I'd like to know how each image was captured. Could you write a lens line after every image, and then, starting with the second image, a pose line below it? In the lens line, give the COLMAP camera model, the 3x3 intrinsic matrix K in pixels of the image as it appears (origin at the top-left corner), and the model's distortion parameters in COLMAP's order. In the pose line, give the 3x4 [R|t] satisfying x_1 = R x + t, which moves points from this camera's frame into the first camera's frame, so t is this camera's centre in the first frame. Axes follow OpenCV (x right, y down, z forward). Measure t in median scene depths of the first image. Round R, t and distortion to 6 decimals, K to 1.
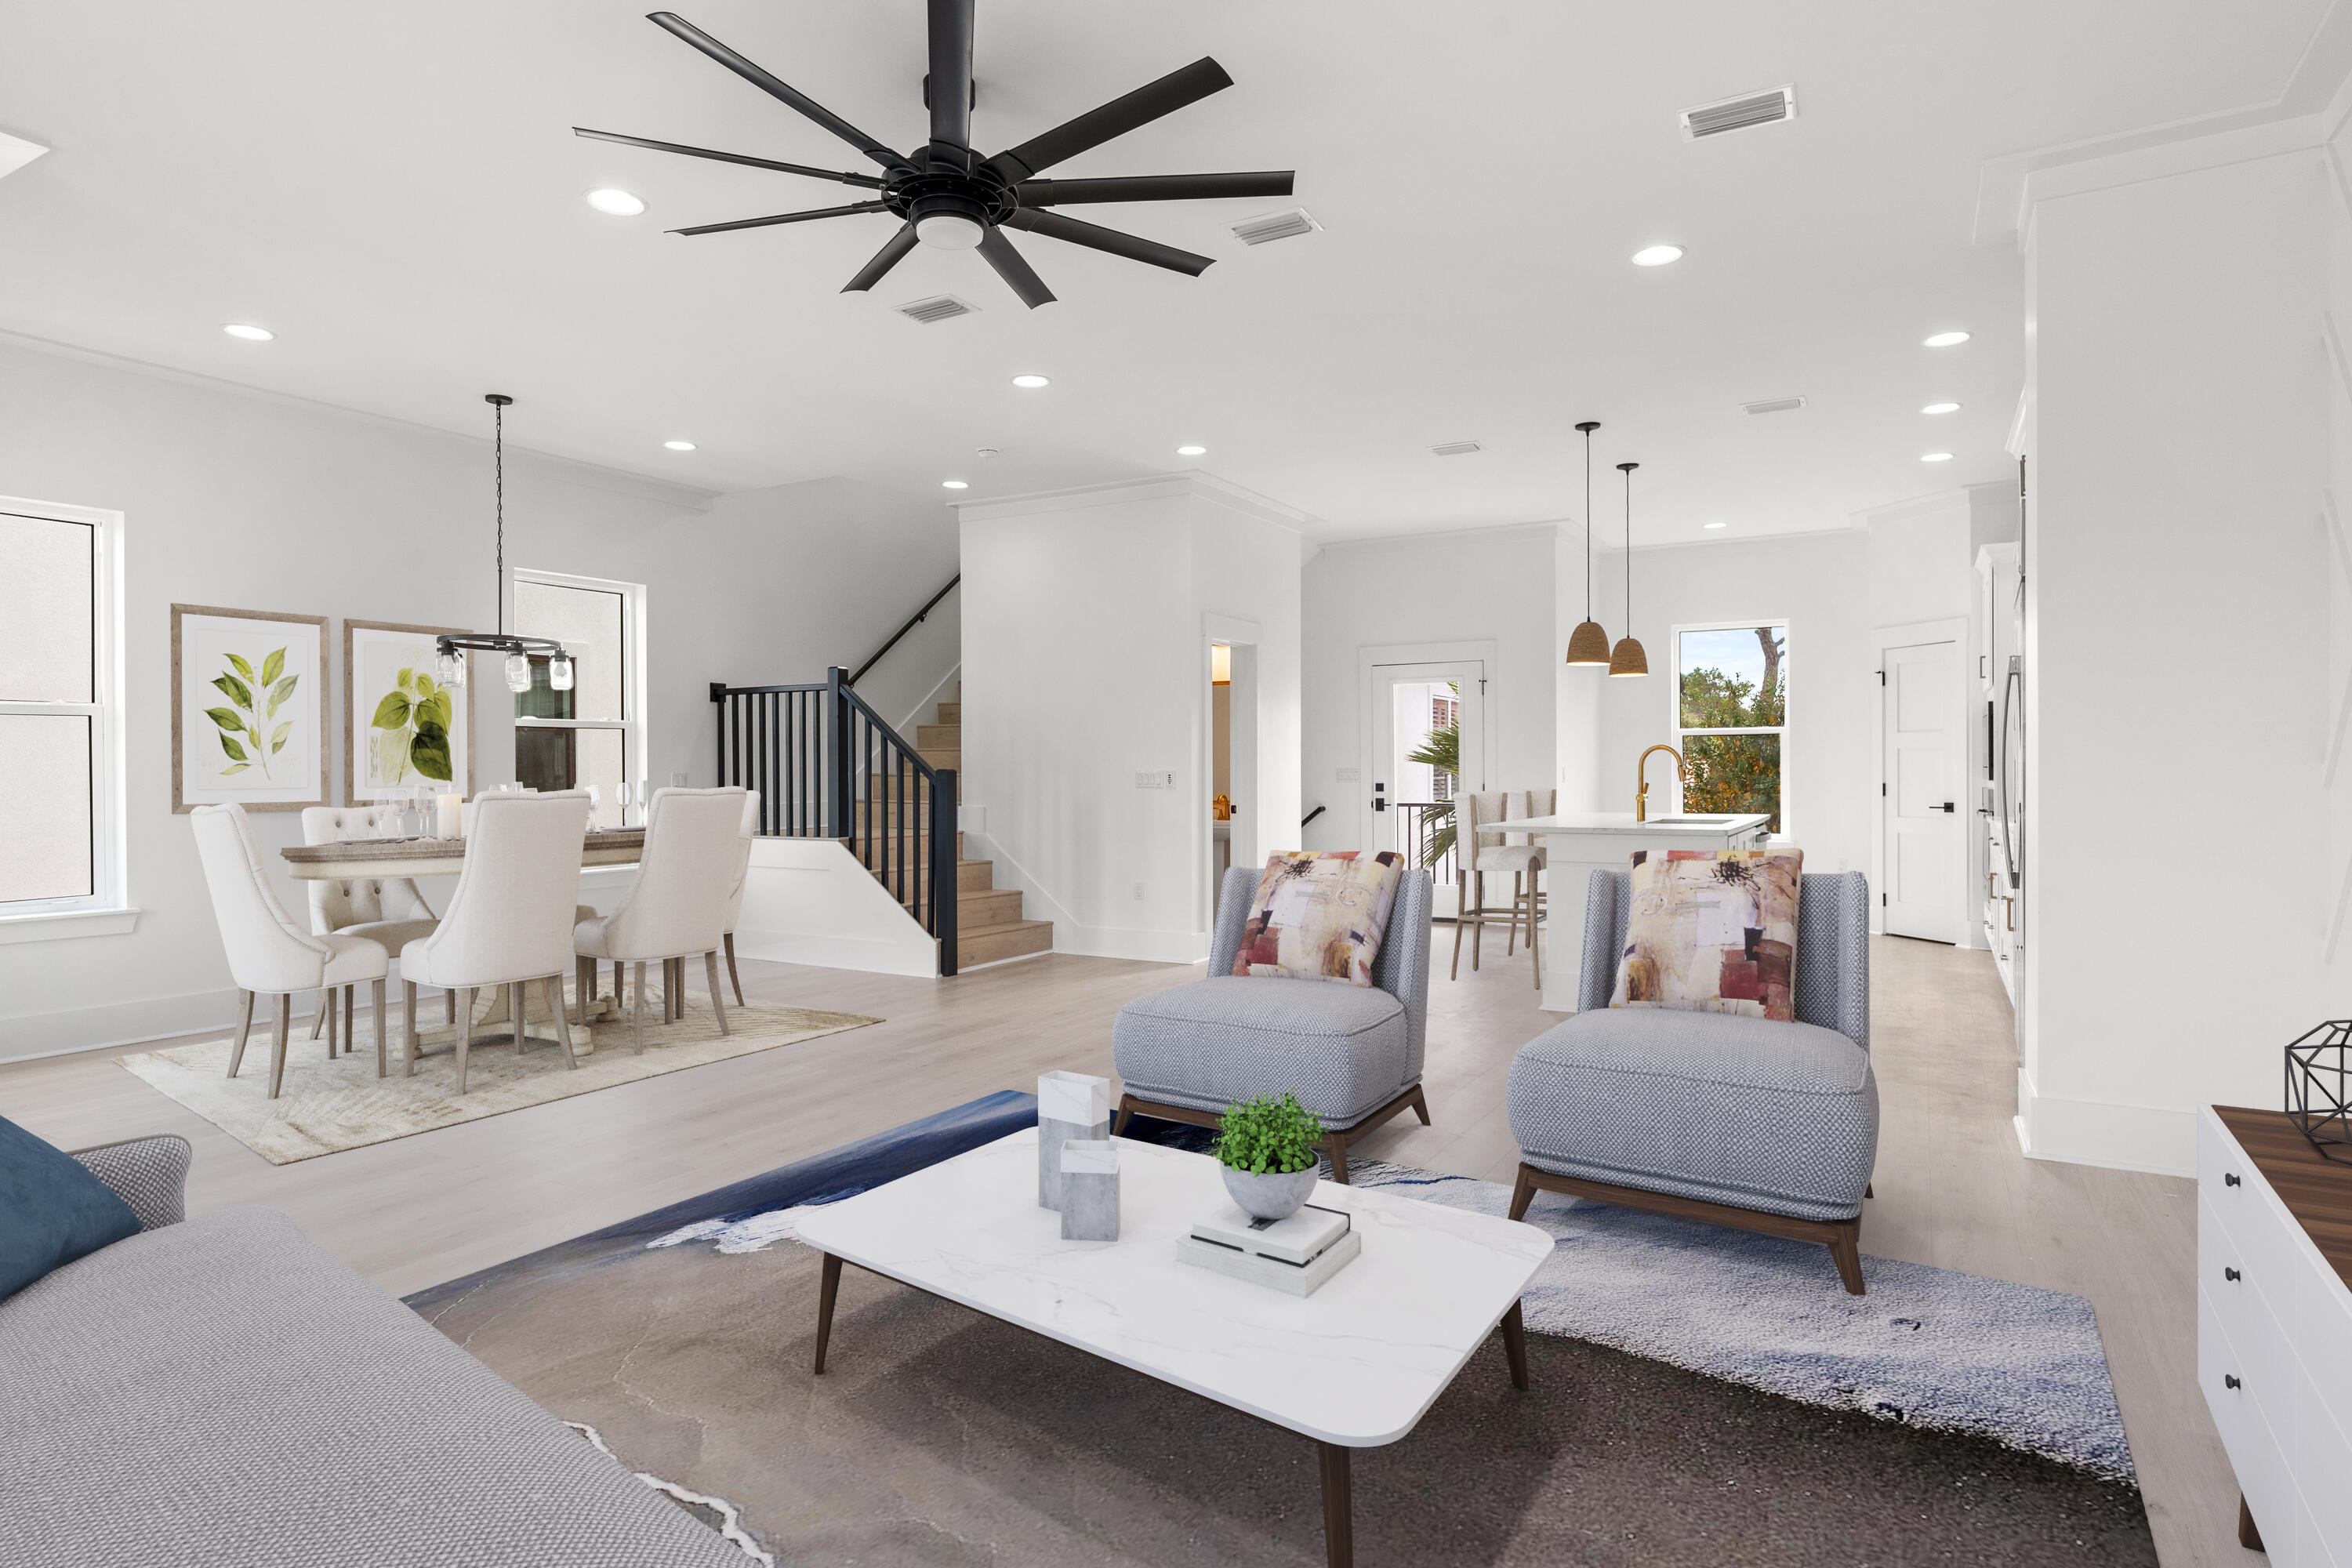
lens RADIAL K [[1312.2, 0, 1168.9], [0, 1312.2, 781.5], [0, 0, 1]] dist [0.003696, -0.000236]
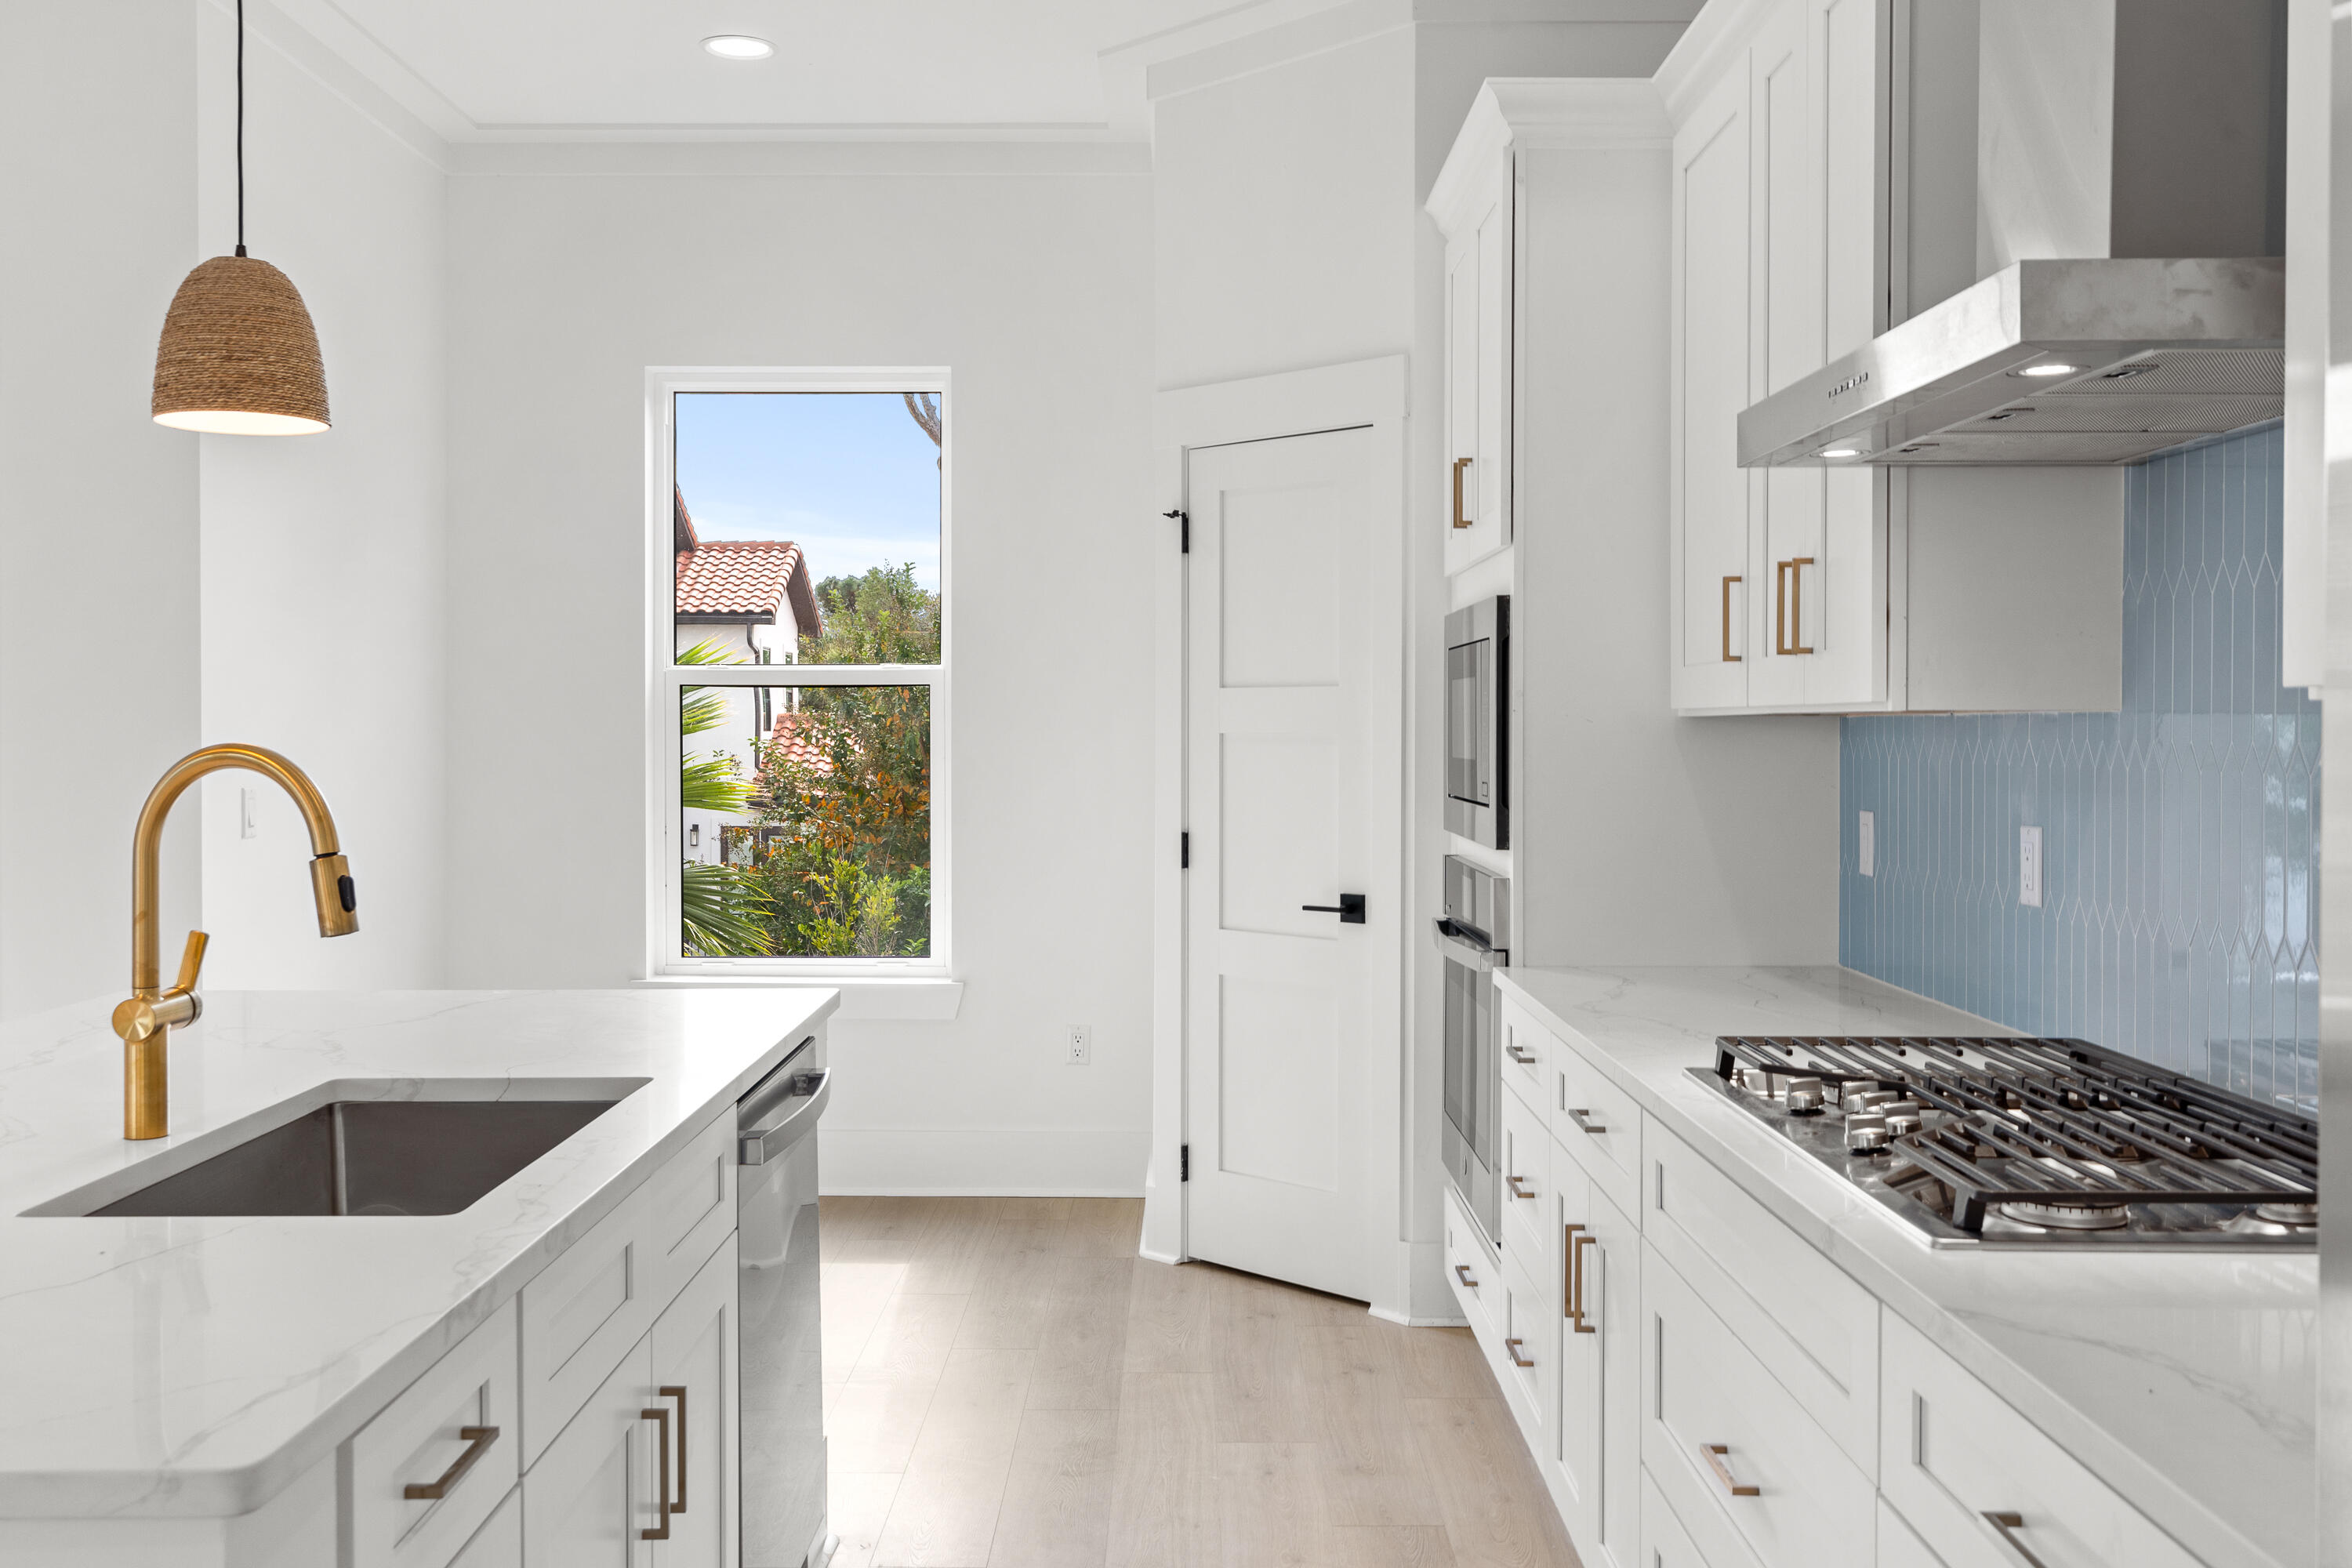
lens RADIAL K [[2106.3, 0, 1176.0], [0, 2106.3, 788.9], [0, 0, 1]] dist [-0.000323, -0.001236]
pose [[0.869507, -0.006059, 0.493884, 0.265182], [-0.003766, 0.999814, 0.018896, -0.020984], [-0.493907, -0.018290, 0.869322, 0.513844]]
